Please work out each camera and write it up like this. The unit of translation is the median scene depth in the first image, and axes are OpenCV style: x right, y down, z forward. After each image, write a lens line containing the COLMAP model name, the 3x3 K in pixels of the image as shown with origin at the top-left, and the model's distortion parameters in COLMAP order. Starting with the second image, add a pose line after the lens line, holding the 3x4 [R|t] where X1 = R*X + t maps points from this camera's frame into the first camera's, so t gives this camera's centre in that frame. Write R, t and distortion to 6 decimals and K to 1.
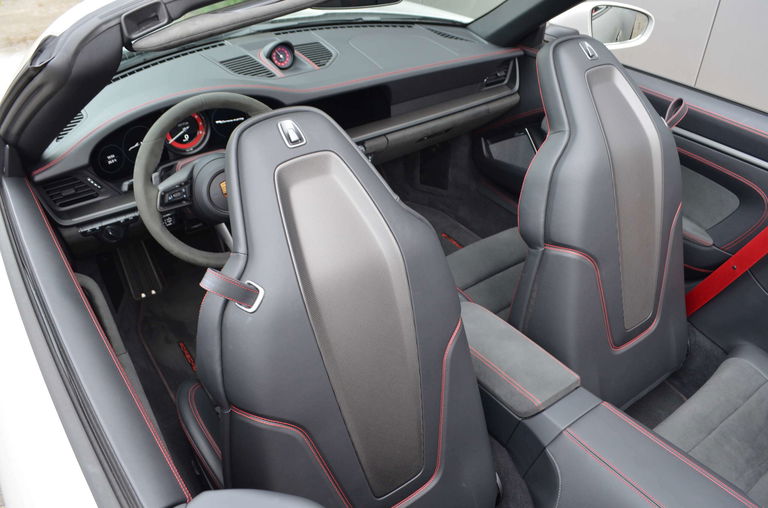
lens RADIAL K [[593.9, 0, 381.7], [0, 593.9, 257.6], [0, 0, 1]] dist [-0.075731, 0.006176]
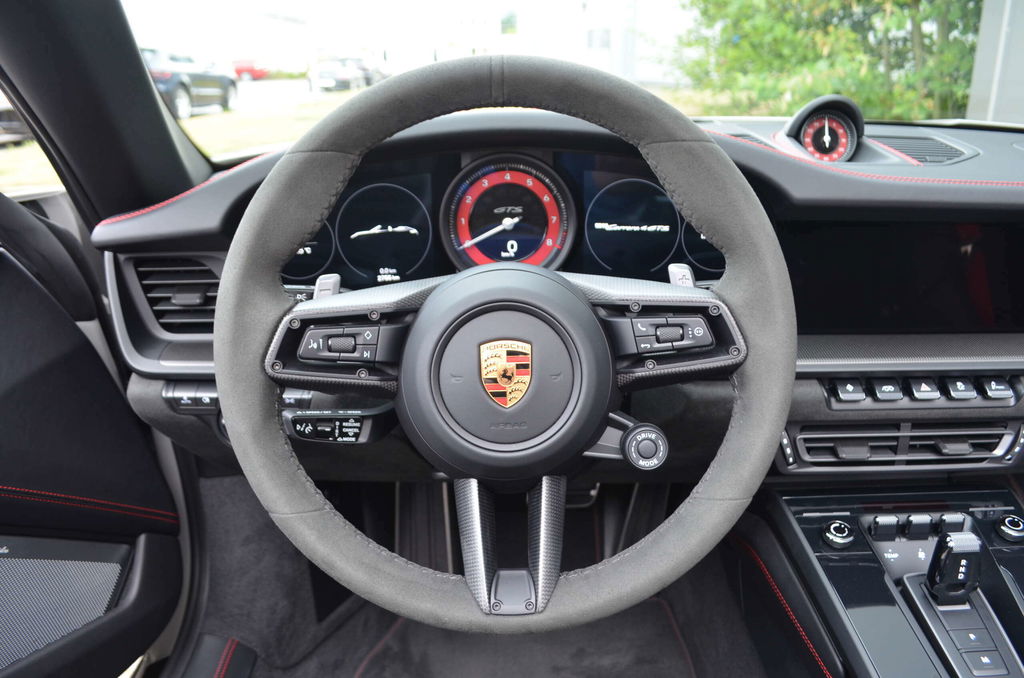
lens RADIAL K [[791.8, 0, 517.3], [0, 791.8, 357.3], [0, 0, 1]] dist [-0.075731, 0.006176]
pose [[0.825667, 0.186092, -0.532583, -0.042923], [-0.325132, 0.928449, -0.179642, -0.049647], [0.461046, 0.321484, 0.827094, 0.638092]]
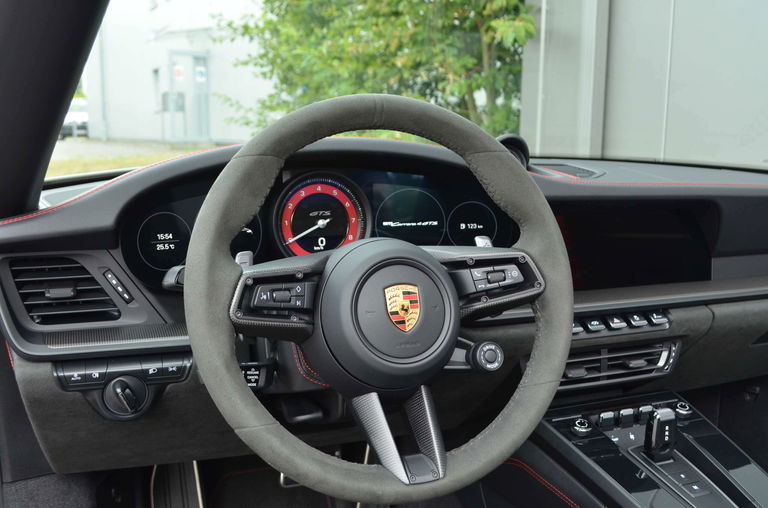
lens RADIAL K [[769.7, 0, 389.9], [0, 769.7, 256.9], [0, 0, 1]] dist [-0.067950, 0.000000]
pose [[0.974003, 0.045385, -0.221942, -0.139838], [-0.141526, 0.886908, -0.439733, 0.090223], [0.176885, 0.459712, 0.870274, 0.479578]]
